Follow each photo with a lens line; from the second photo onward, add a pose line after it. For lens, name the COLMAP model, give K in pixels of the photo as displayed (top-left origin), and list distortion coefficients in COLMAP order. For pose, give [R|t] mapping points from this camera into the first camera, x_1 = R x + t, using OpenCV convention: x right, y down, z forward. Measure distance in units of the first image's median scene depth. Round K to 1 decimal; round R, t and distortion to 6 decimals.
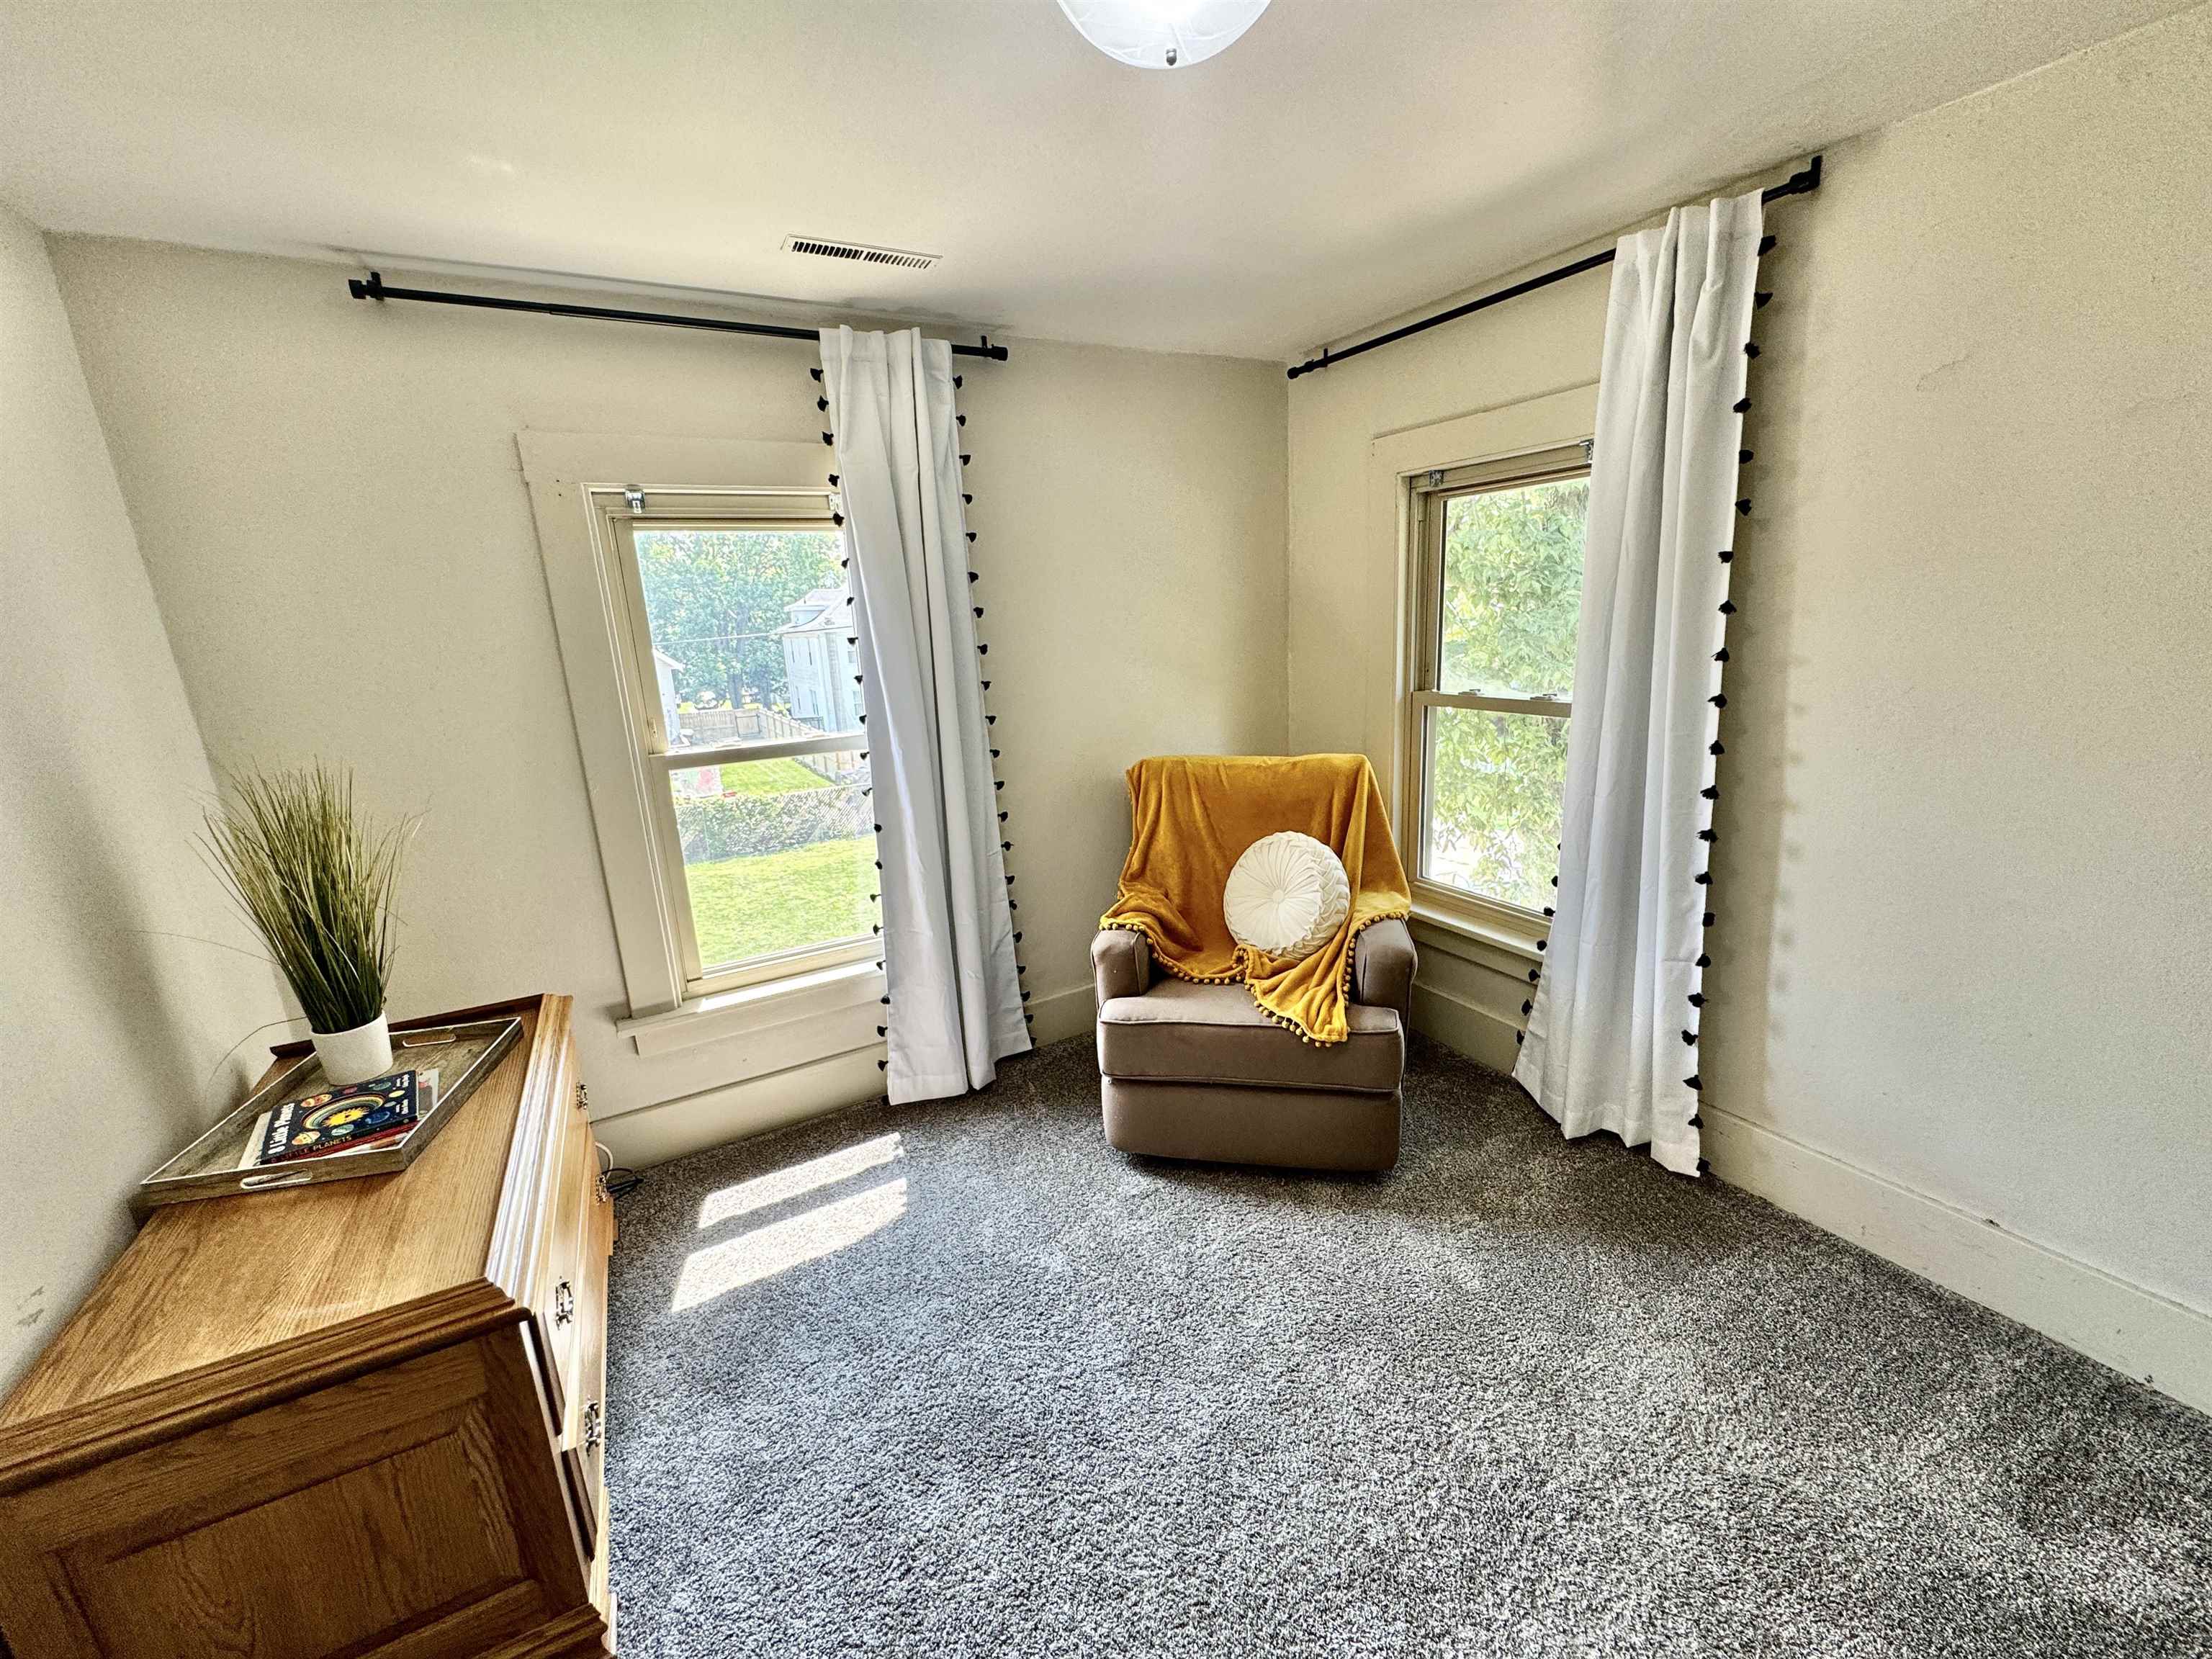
lens RADIAL K [[880.2, 0, 1104.8], [0, 880.2, 831.2], [0, 0, 1]] dist [-0.000047, -0.001114]
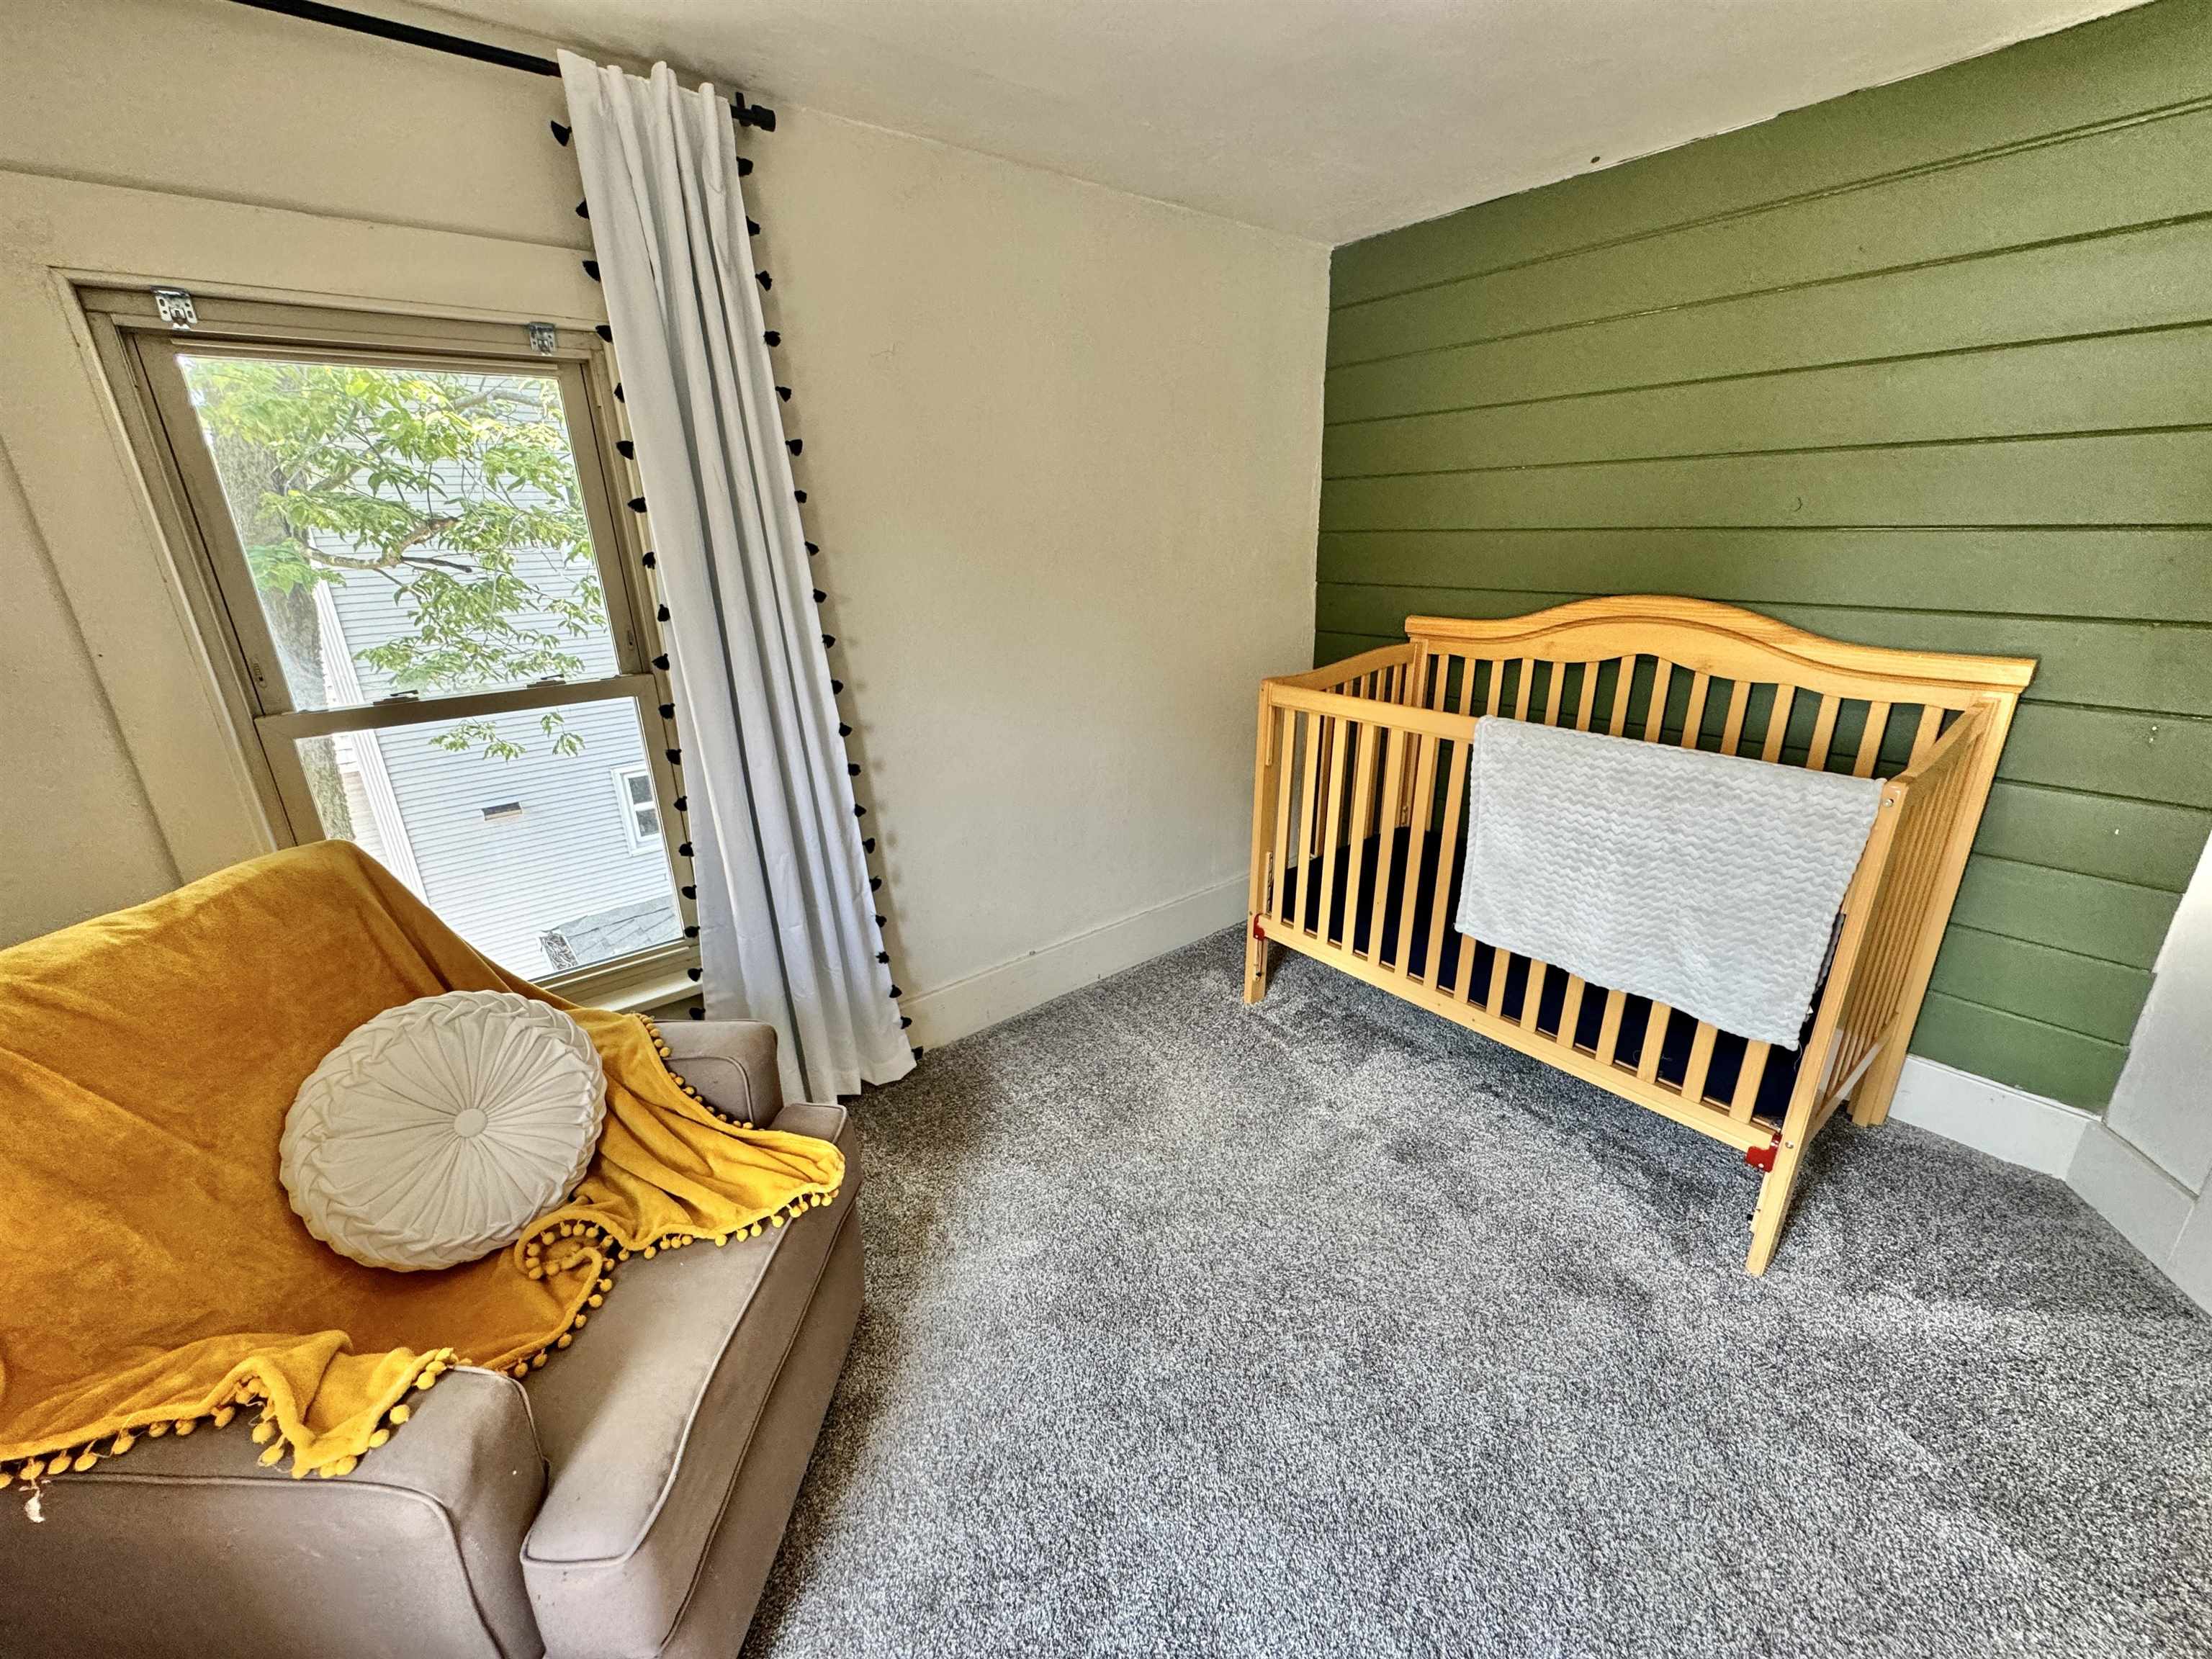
lens RADIAL K [[880.2, 0, 1104.8], [0, 880.2, 831.2], [0, 0, 1]] dist [-0.000047, -0.001114]
pose [[-0.157865, -0.270305, 0.949744, -0.347845], [0.274797, 0.911785, 0.305178, -0.155661], [-0.948454, 0.309164, -0.069660, 0.754274]]
